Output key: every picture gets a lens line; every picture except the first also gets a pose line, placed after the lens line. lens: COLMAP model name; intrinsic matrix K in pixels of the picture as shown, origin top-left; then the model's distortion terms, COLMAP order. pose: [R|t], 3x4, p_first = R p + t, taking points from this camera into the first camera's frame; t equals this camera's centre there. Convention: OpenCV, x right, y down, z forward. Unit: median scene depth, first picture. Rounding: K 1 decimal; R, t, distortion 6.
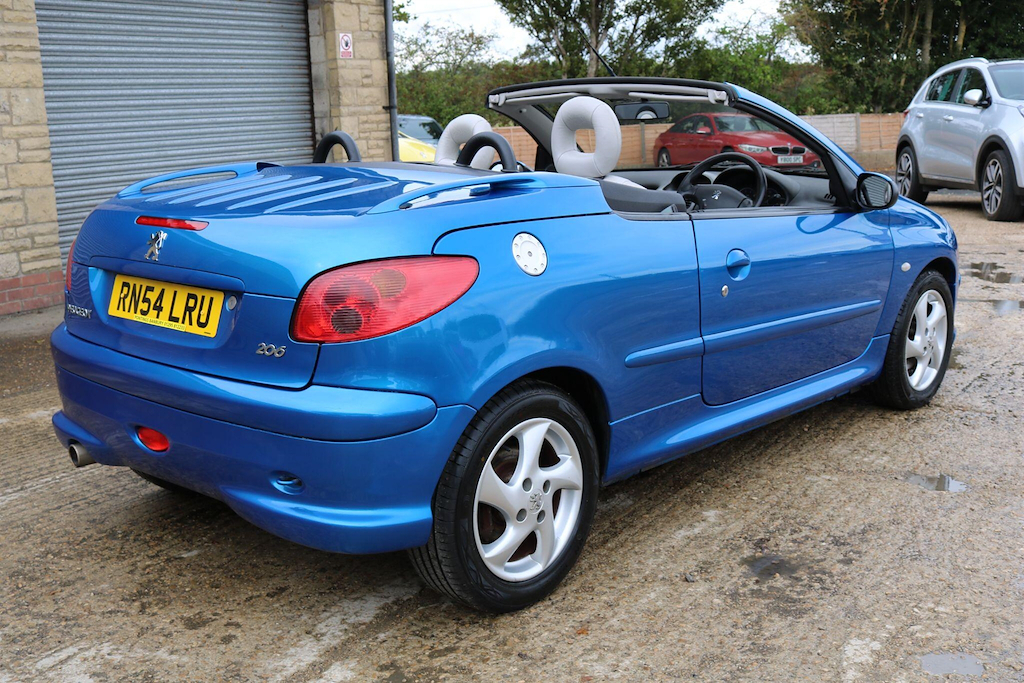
lens RADIAL K [[1135.0, 0, 498.4], [0, 1135.0, 351.0], [0, 0, 1]] dist [-0.078863, 0.000000]
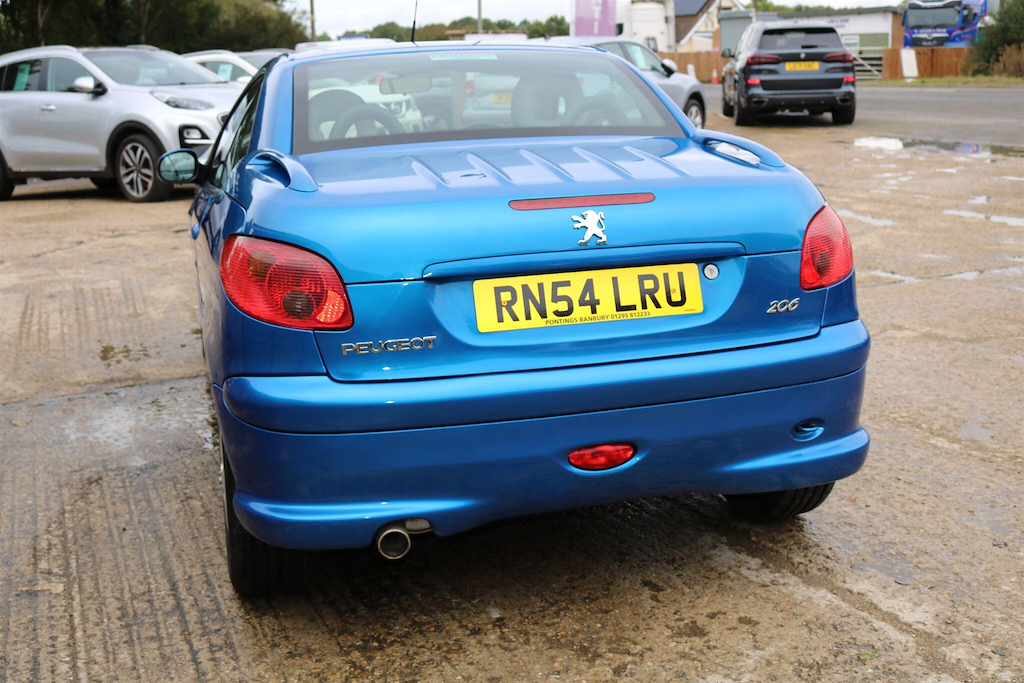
lens RADIAL K [[1160.0, 0, 514.2], [0, 1160.0, 344.9], [0, 0, 1]] dist [-0.075026, 0.000000]
pose [[0.520917, -0.194022, 0.831264, -0.405995], [0.200655, 0.974371, 0.101682, -0.040865], [-0.829688, 0.113829, 0.546498, 0.219619]]
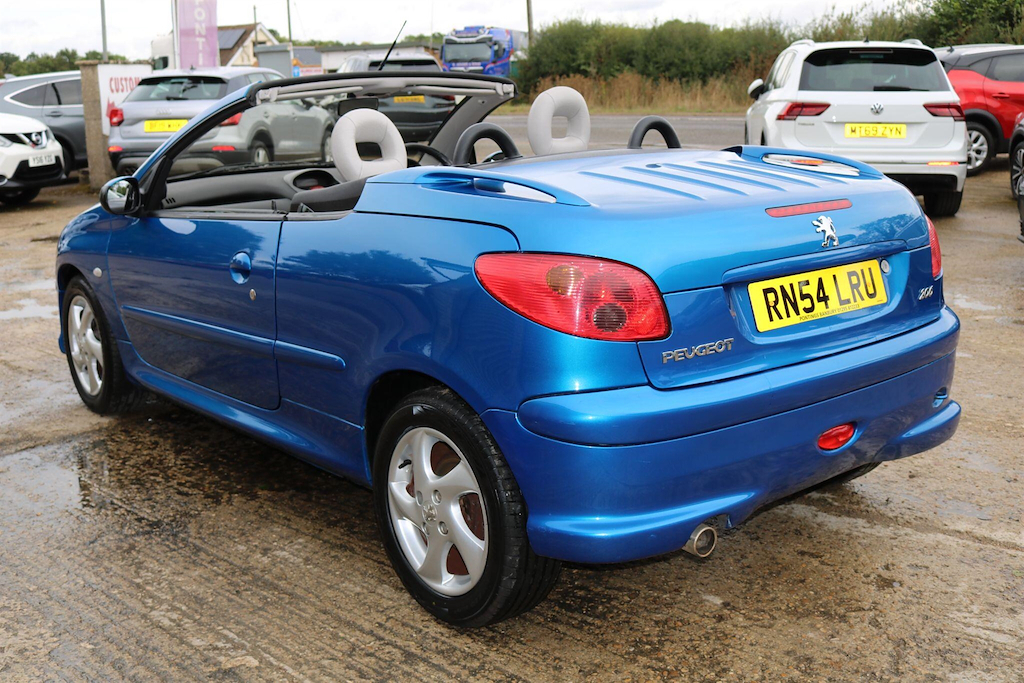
lens RADIAL K [[1135.0, 0, 512.8], [0, 1135.0, 339.4], [0, 0, 1]] dist [-0.078863, 0.000000]
pose [[0.141268, -0.197533, 0.970064, -0.480859], [0.229826, 0.959663, 0.161946, -0.082982], [-0.962924, 0.200068, 0.180968, 0.415095]]
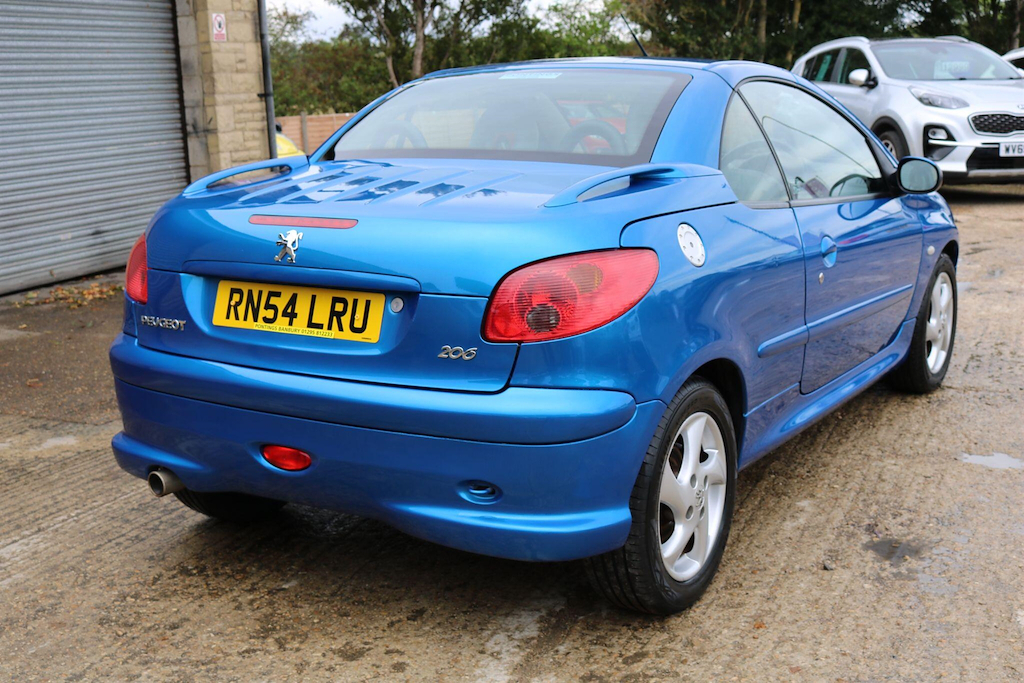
lens RADIAL K [[1247.0, 0, 501.8], [0, 1247.0, 342.7], [0, 0, 1]] dist [-0.077019, 0.000000]
pose [[0.984011, -0.042225, 0.173030, -0.117959], [0.044475, 0.998969, -0.009147, 0.000625], [-0.172465, 0.016696, 0.984874, -0.010617]]
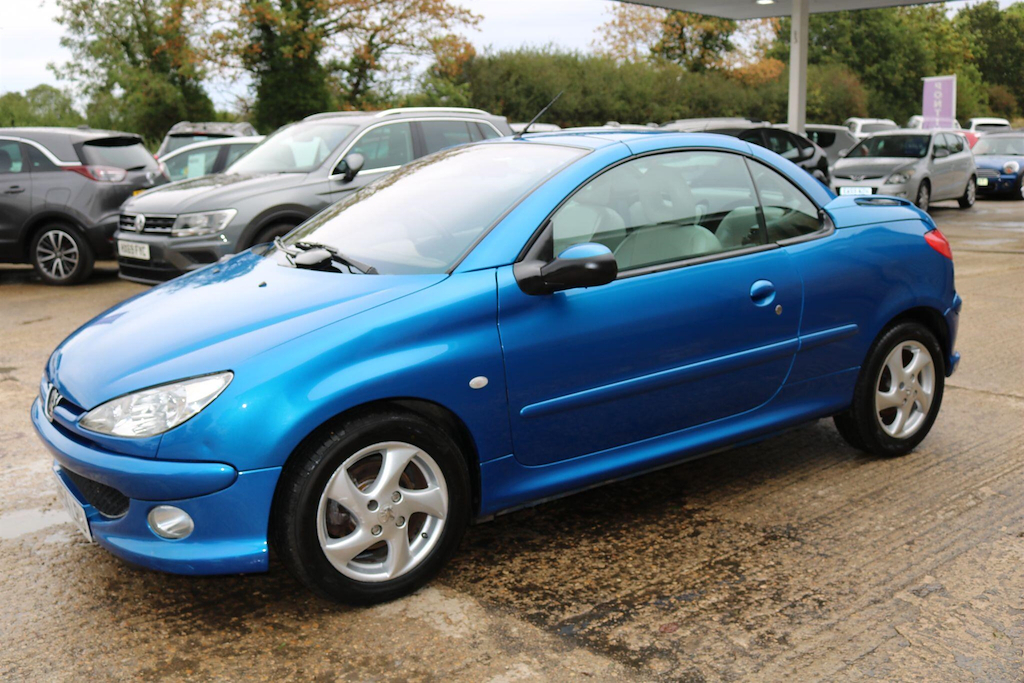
lens RADIAL K [[1005.6, 0, 508.9], [0, 1005.6, 357.7], [0, 0, 1]] dist [-0.081552, 0.000000]
pose [[-0.970710, -0.012189, 0.239946, -0.061289], [0.088213, 0.910877, 0.403140, -0.234534], [-0.223475, 0.412498, -0.883122, 1.044036]]
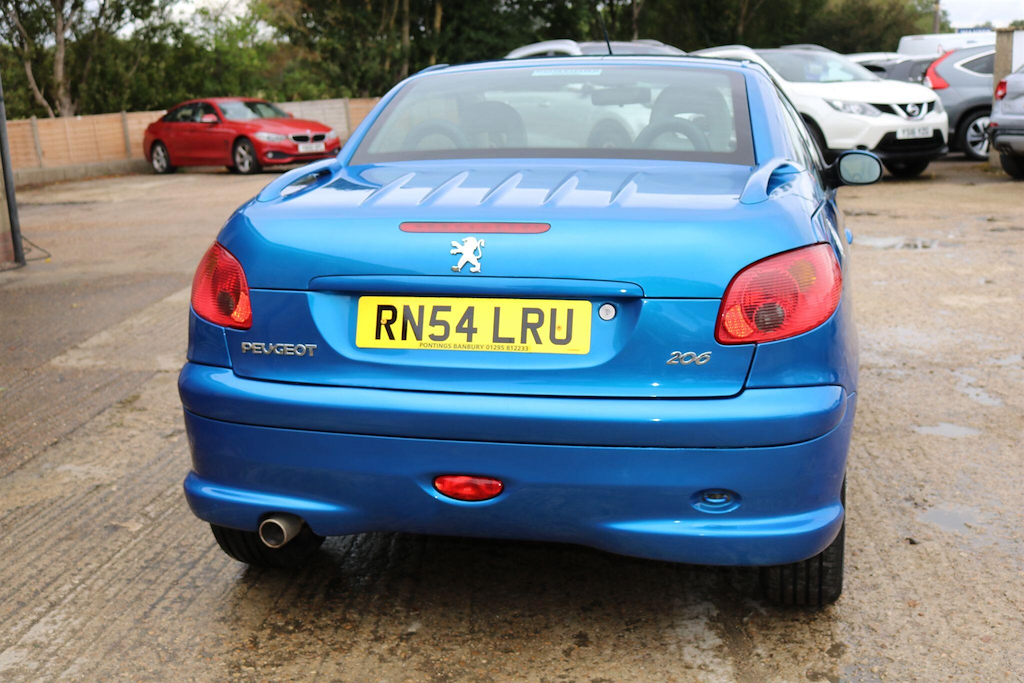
lens RADIAL K [[1247.0, 0, 507.7], [0, 1247.0, 339.3], [0, 0, 1]] dist [-0.077019, 0.000000]
pose [[0.876542, -0.099042, 0.471025, -0.272135], [0.107897, 0.994128, 0.008247, -0.013571], [-0.469076, 0.043594, 0.882081, 0.065094]]
